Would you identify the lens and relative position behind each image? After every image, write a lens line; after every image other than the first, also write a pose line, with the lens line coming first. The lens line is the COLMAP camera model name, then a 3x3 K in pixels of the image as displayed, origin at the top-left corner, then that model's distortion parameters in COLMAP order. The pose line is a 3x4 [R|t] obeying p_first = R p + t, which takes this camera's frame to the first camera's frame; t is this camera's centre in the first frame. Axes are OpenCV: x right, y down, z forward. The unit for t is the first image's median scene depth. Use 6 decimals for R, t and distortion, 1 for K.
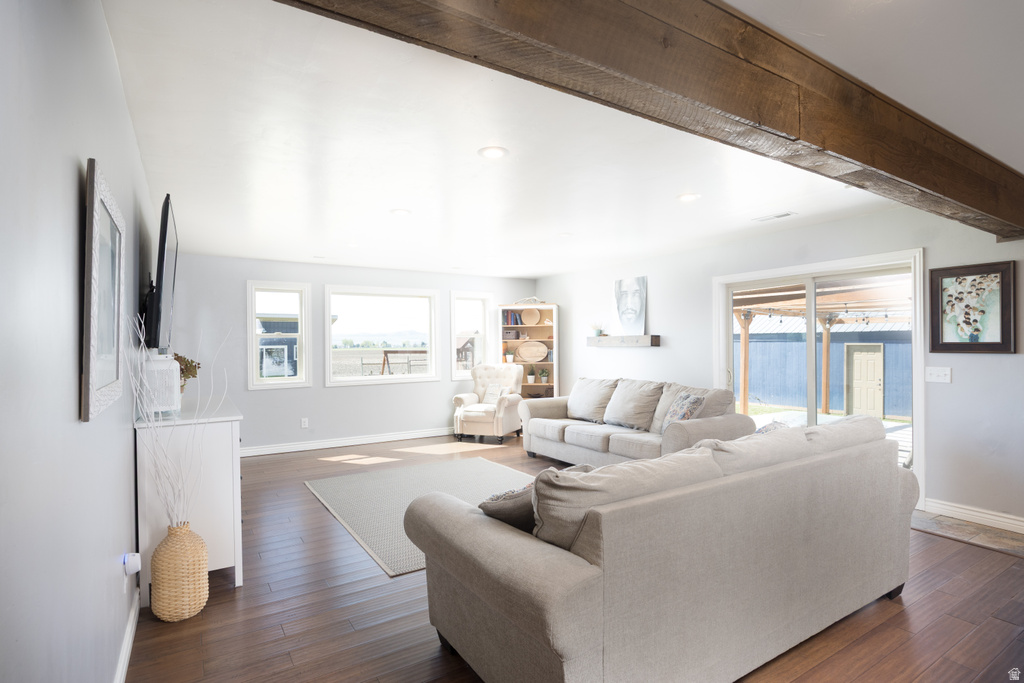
lens RADIAL K [[539.1, 0, 510.8], [0, 539.1, 344.0], [0, 0, 1]] dist [-0.001235, -0.000026]
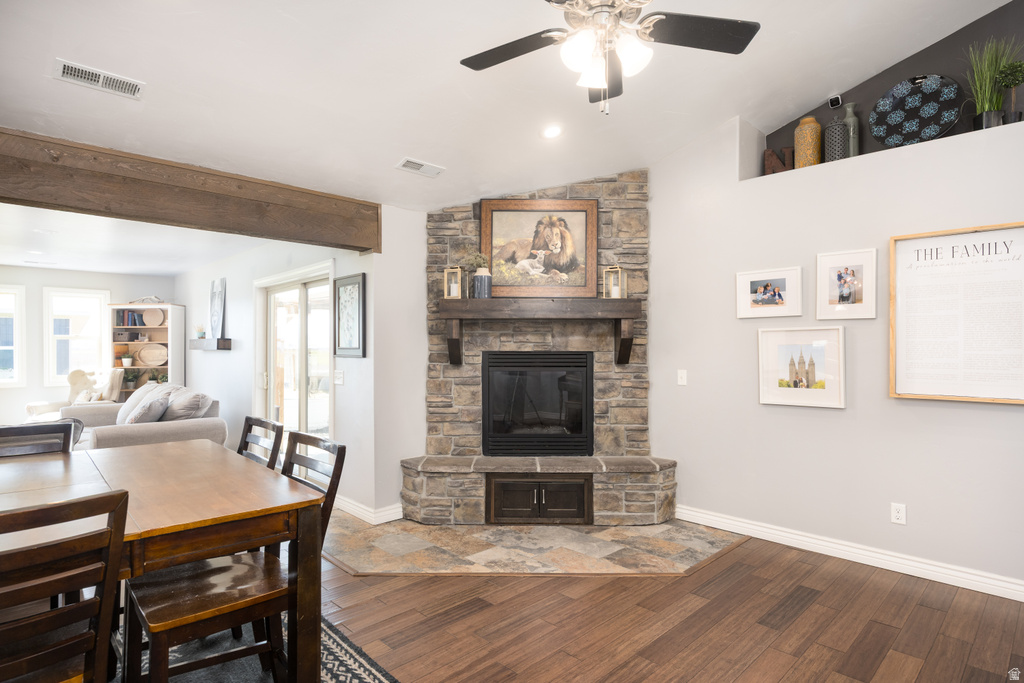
lens RADIAL K [[557.7, 0, 509.6], [0, 557.7, 339.4], [0, 0, 1]] dist [-0.008427, -0.000173]
pose [[0.984902, 0.010209, 0.172811, 0.478661], [-0.009096, 0.999932, -0.007236, -0.011312], [-0.172873, 0.005555, 0.984928, -0.047056]]
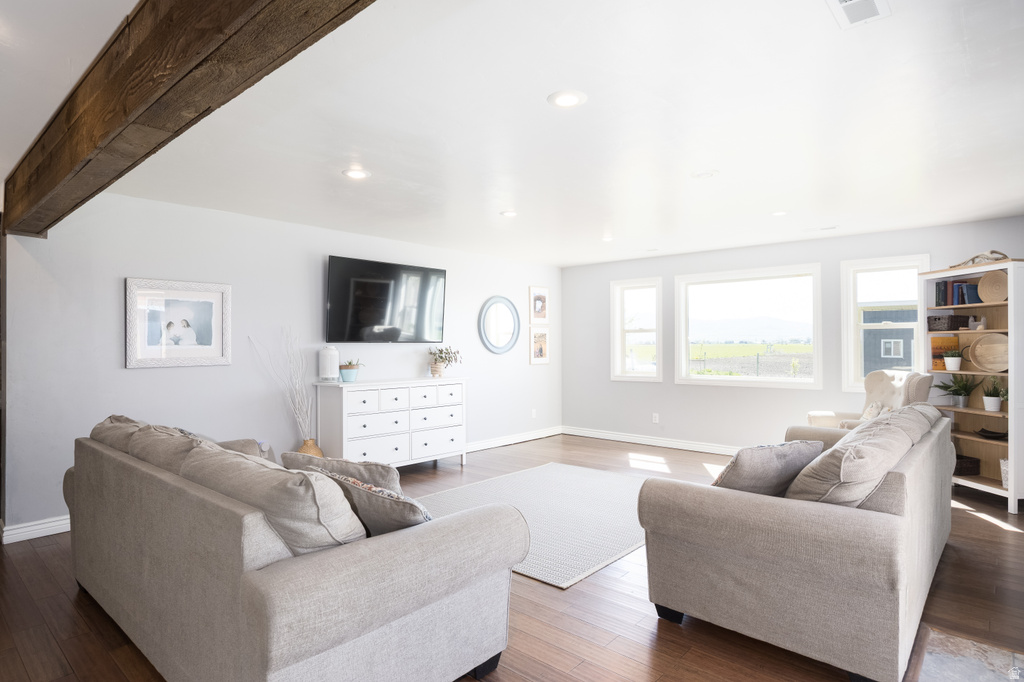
lens RADIAL K [[557.7, 0, 510.3], [0, 557.7, 339.3], [0, 0, 1]] dist [-0.008427, -0.000173]
pose [[0.248934, 0.001899, -0.968519, 0.452872], [0.004340, 0.999986, 0.003077, -0.003190], [0.968511, -0.004969, 0.248922, 0.400162]]
